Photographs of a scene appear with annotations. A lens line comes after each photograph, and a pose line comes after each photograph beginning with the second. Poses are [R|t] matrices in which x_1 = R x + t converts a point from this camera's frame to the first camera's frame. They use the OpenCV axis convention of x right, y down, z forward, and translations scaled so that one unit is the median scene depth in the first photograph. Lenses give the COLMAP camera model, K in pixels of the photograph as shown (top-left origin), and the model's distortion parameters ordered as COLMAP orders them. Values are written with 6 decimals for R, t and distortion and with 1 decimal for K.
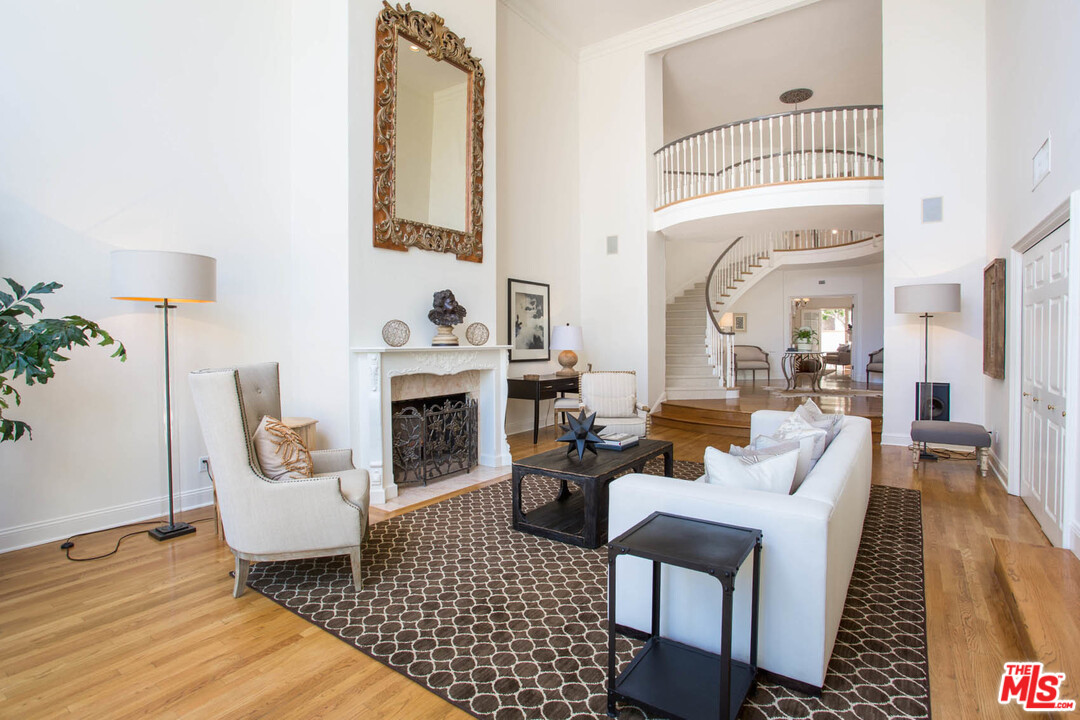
lens RADIAL K [[540.0, 0, 538.9], [0, 540.0, 350.2], [0, 0, 1]] dist [-0.030728, 0.000127]
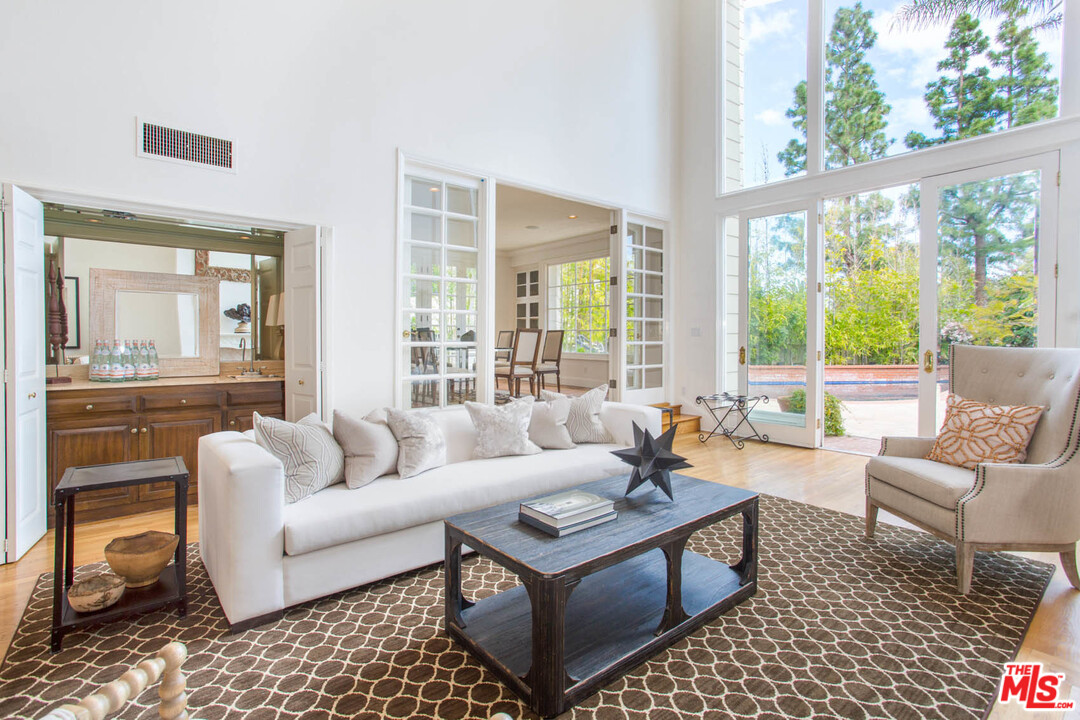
lens RADIAL K [[540.0, 0, 538.9], [0, 540.0, 350.2], [0, 0, 1]] dist [-0.030728, 0.000127]
pose [[-0.967366, -0.000197, 0.253384, 0.034526], [0.007833, 0.999499, 0.030680, 0.004339], [-0.253263, 0.031663, -0.966879, 1.272174]]
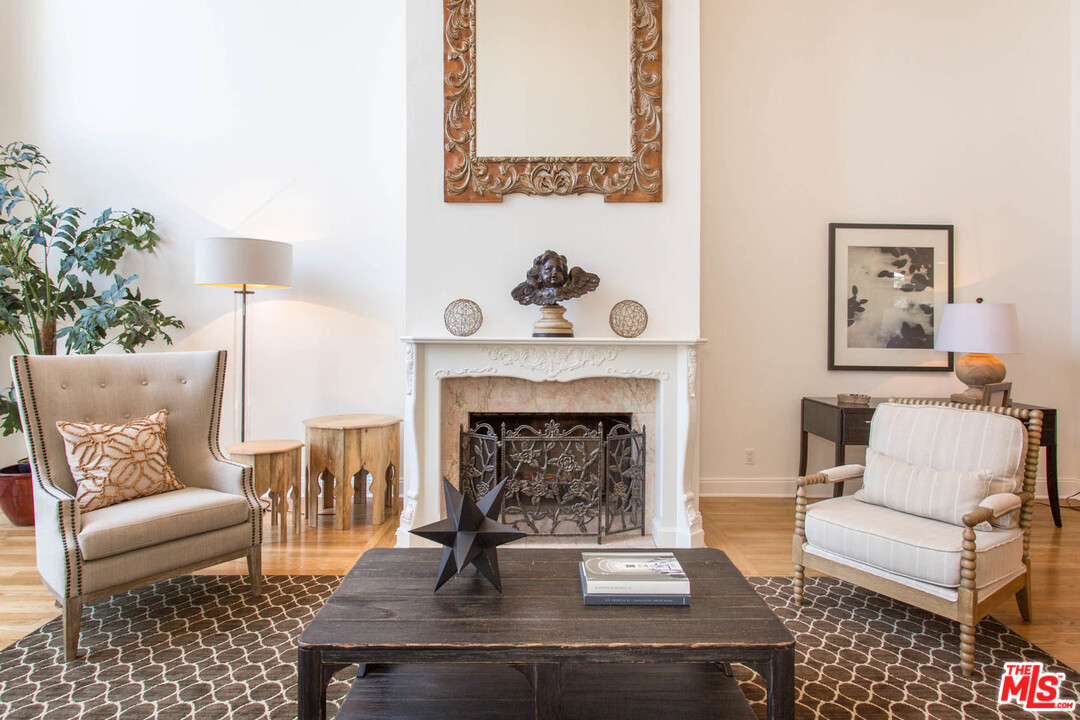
lens RADIAL K [[584.4, 0, 538.8], [0, 584.4, 330.9], [0, 0, 1]] dist [0.003808, 0.000162]
pose [[0.592188, 0.004405, -0.805788, 0.390157], [-0.024012, 0.999637, -0.012181, -0.006335], [0.805442, 0.026562, 0.592079, 0.576642]]
